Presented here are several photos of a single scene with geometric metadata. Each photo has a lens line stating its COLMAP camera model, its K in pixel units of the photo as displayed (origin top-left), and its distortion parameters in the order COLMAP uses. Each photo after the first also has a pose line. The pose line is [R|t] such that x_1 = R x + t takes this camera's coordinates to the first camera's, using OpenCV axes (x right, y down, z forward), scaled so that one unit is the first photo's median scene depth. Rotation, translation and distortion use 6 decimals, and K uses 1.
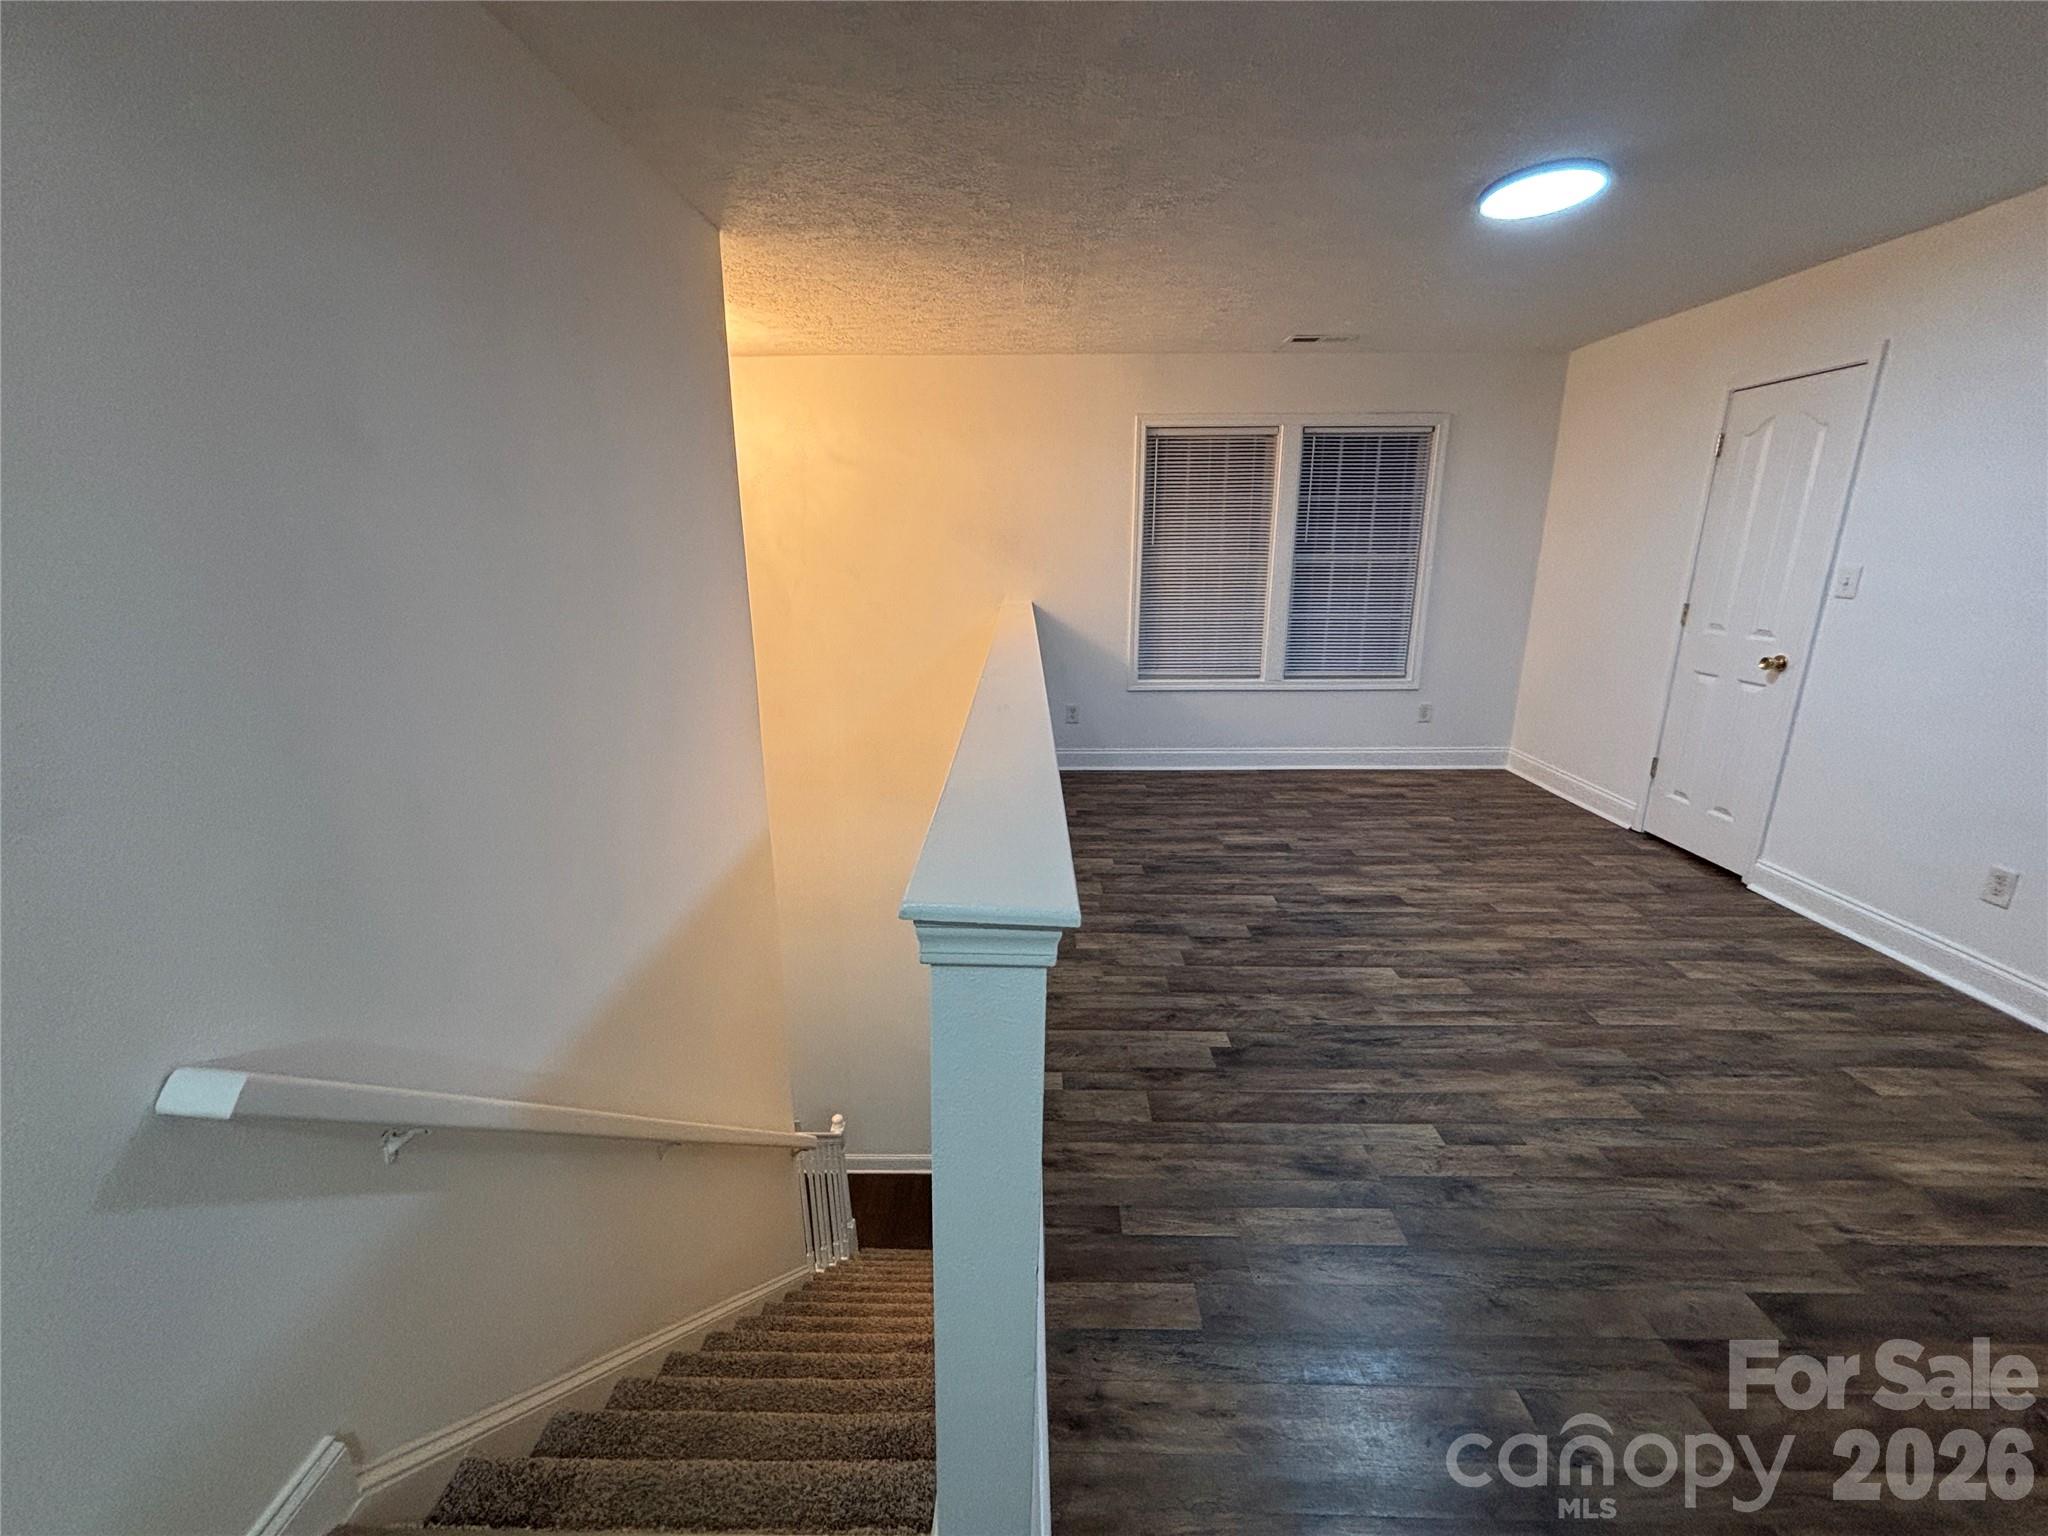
lens RADIAL K [[828.3, 0, 1018.4], [0, 828.3, 760.1], [0, 0, 1]] dist [-0.002352, 0.001124]
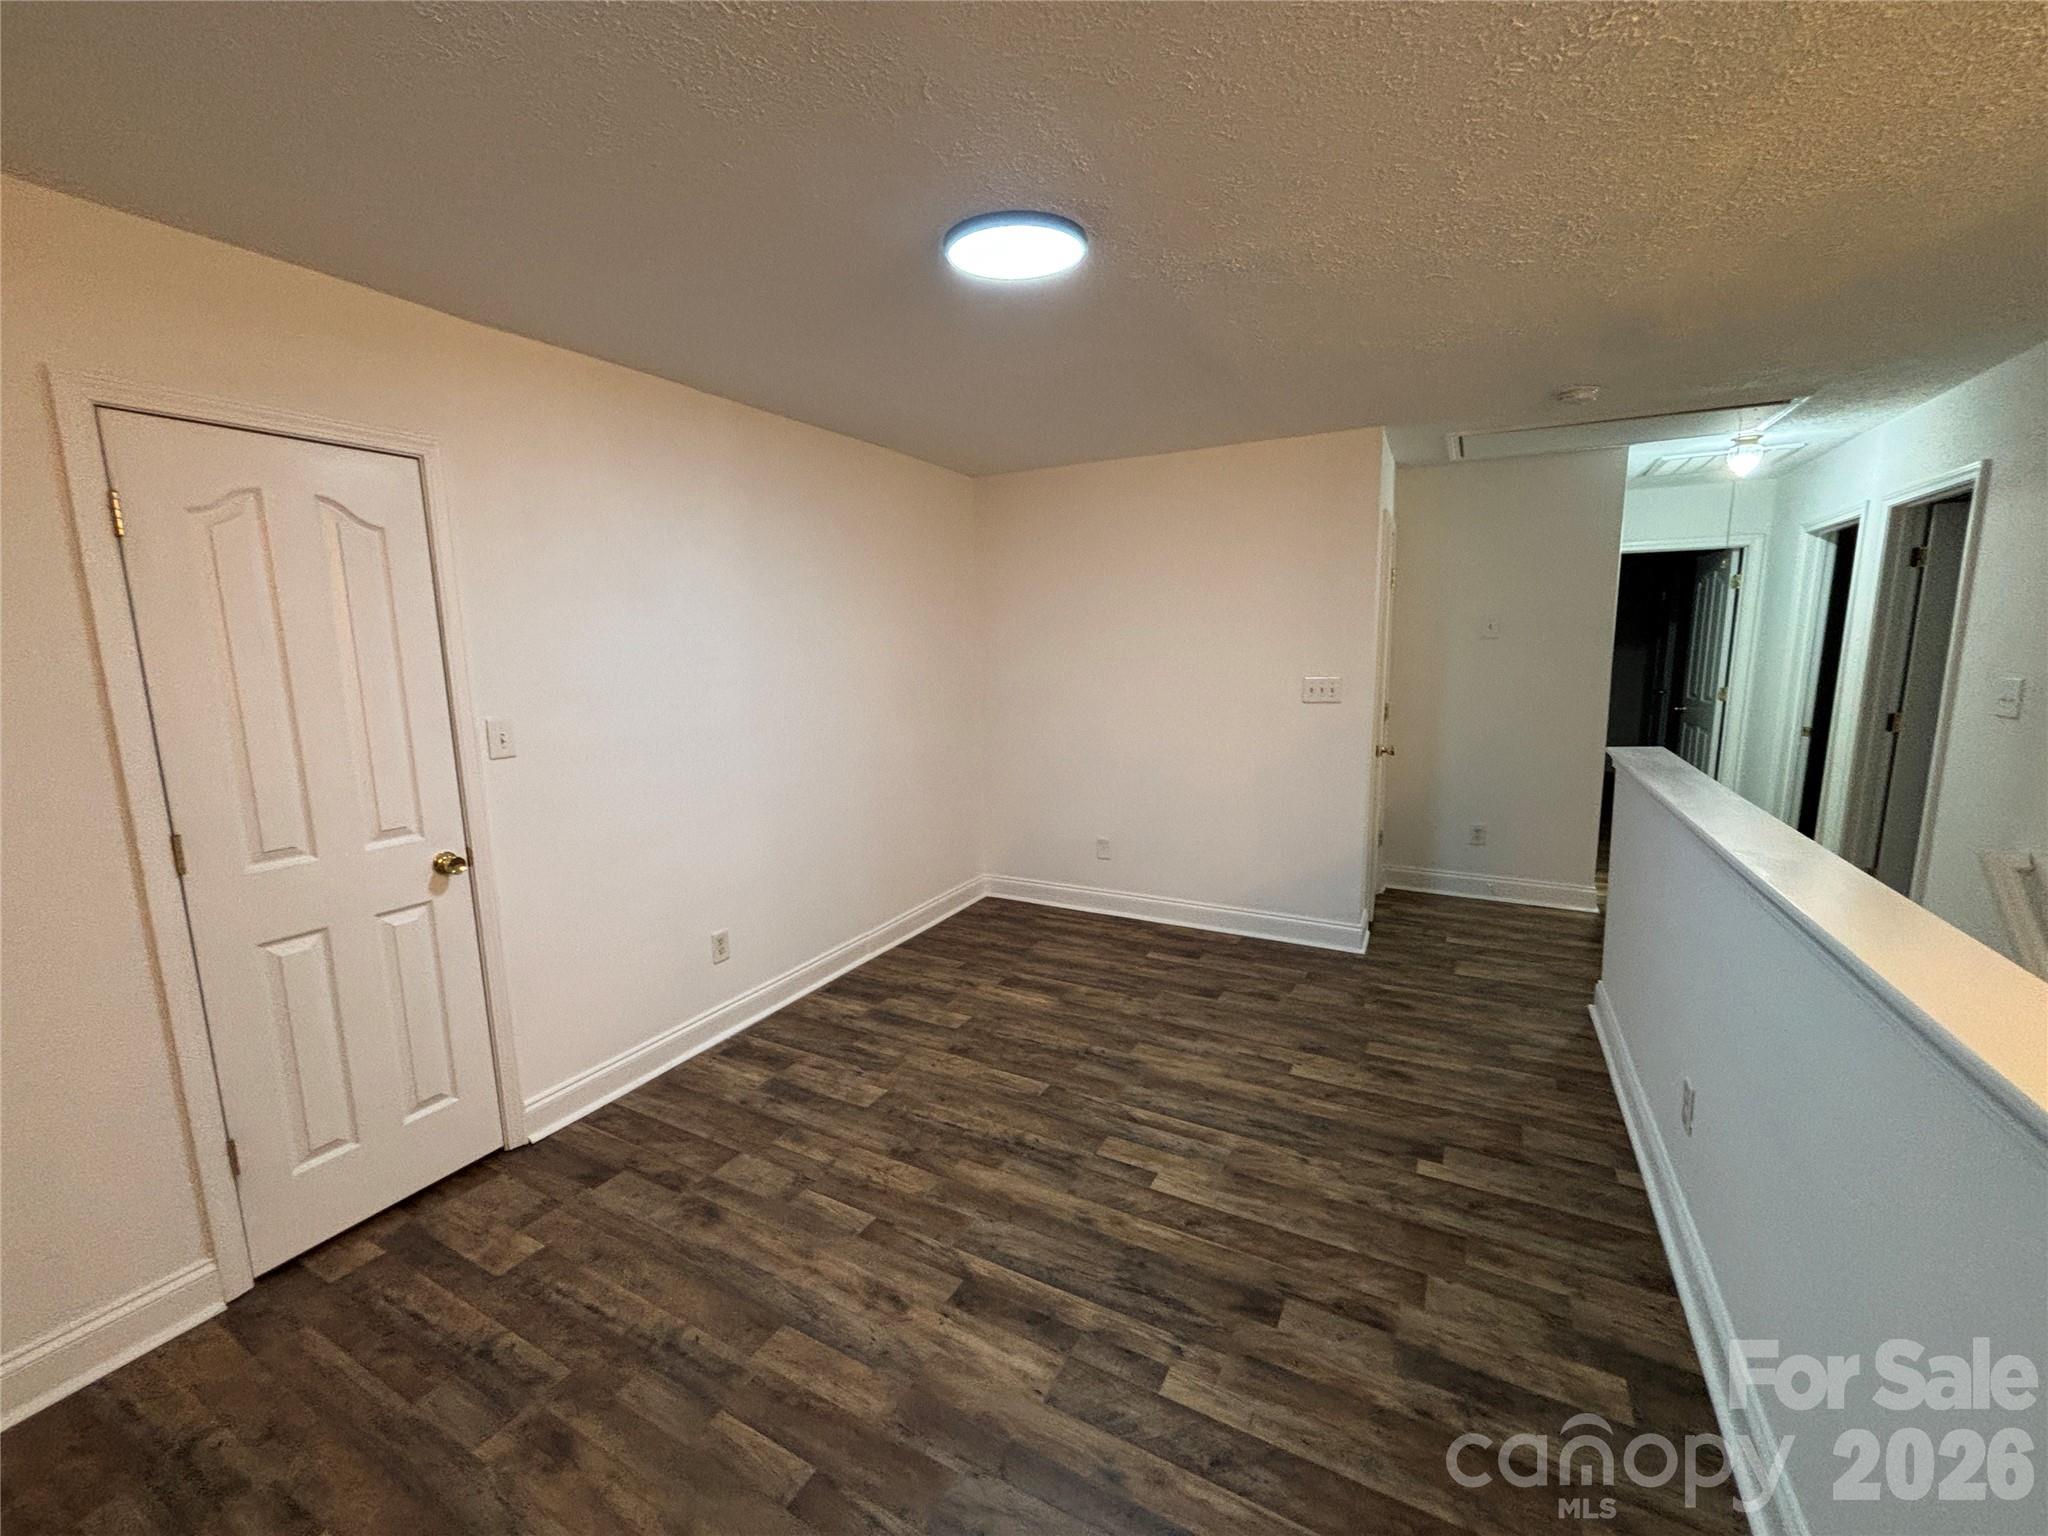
lens RADIAL K [[828.3, 0, 1025.0], [0, 828.3, 764.5], [0, 0, 1]] dist [-0.002352, 0.001124]
pose [[-0.886197, -0.051390, 0.460450, 0.200030], [0.140117, 0.917563, 0.372081, -0.441722], [-0.441614, 0.394254, -0.805941, 1.512023]]
